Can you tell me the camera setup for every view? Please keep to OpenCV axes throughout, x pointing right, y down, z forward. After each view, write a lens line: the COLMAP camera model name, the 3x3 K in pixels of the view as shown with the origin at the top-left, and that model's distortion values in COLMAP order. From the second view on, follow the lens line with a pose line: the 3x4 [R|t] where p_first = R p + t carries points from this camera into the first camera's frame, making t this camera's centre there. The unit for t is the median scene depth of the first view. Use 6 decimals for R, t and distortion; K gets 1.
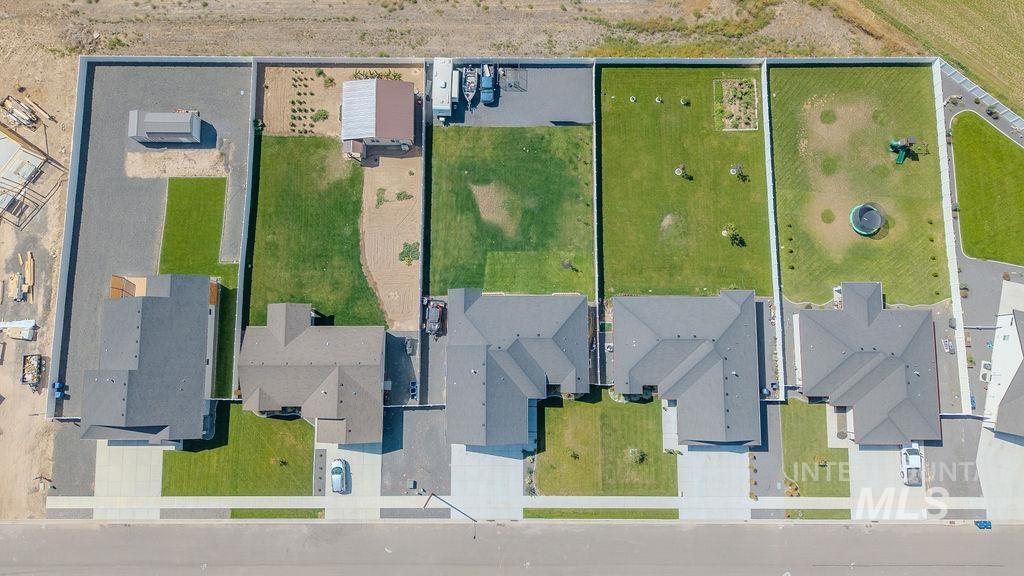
lens RADIAL K [[682.1, 0, 512.0], [0, 682.1, 288.0], [0, 0, 1]] dist [0.012291, -0.003606]
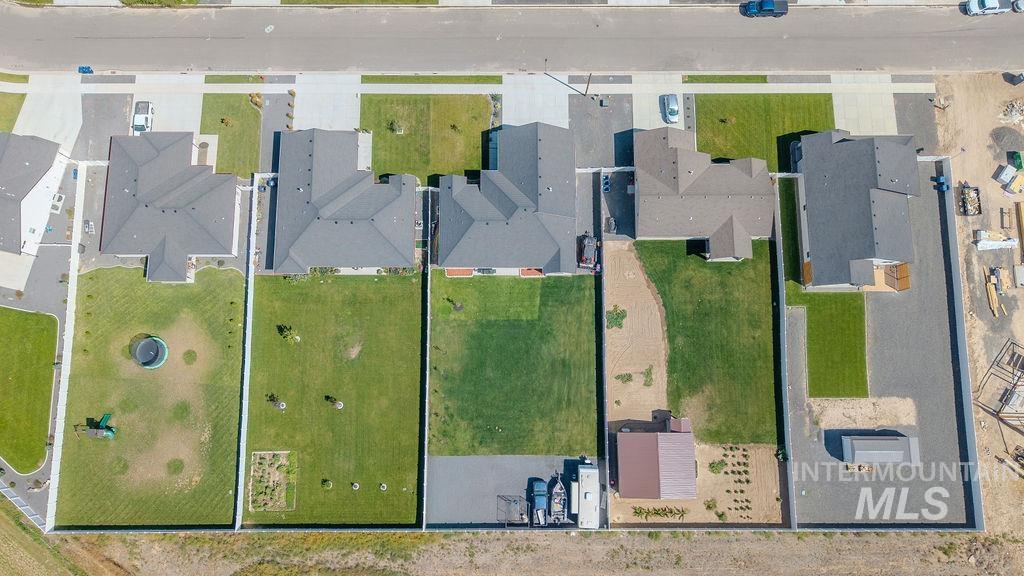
lens RADIAL K [[682.1, 0, 512.0], [0, 682.1, 288.0], [0, 0, 1]] dist [0.012291, -0.003606]
pose [[-0.999988, 0.001311, -0.004618, 0.006037], [-0.002535, -0.961141, 0.276046, -0.283267], [-0.004077, 0.276054, 0.961133, 0.031744]]
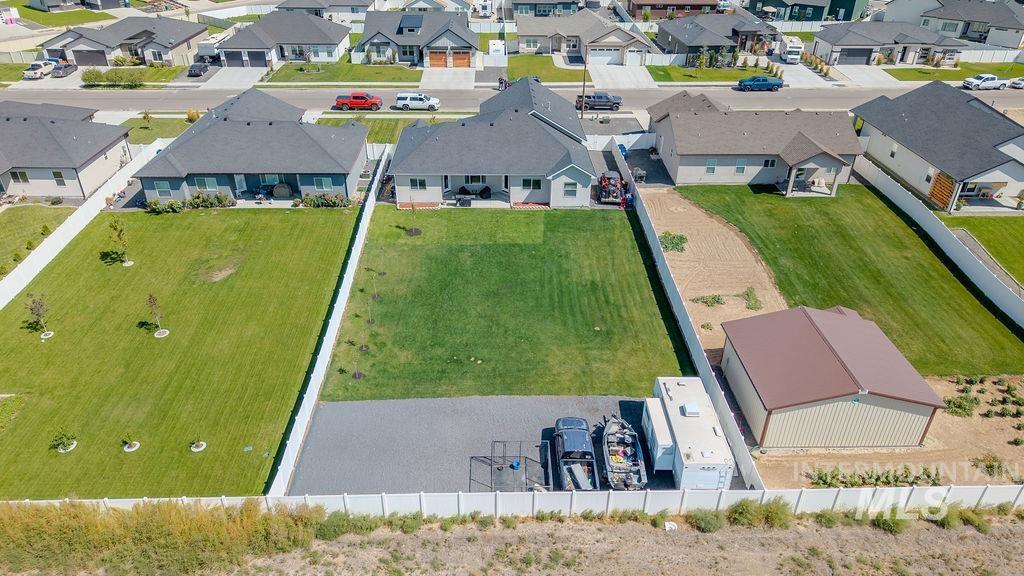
lens RADIAL K [[688.8, 0, 512.0], [0, 688.8, 288.0], [0, 0, 1]] dist [-0.002214, -0.002336]
pose [[-0.999494, 0.006076, -0.031228, 0.010510], [-0.030877, -0.421759, 0.906182, -0.619415], [-0.007664, 0.906687, 0.421734, 0.777831]]
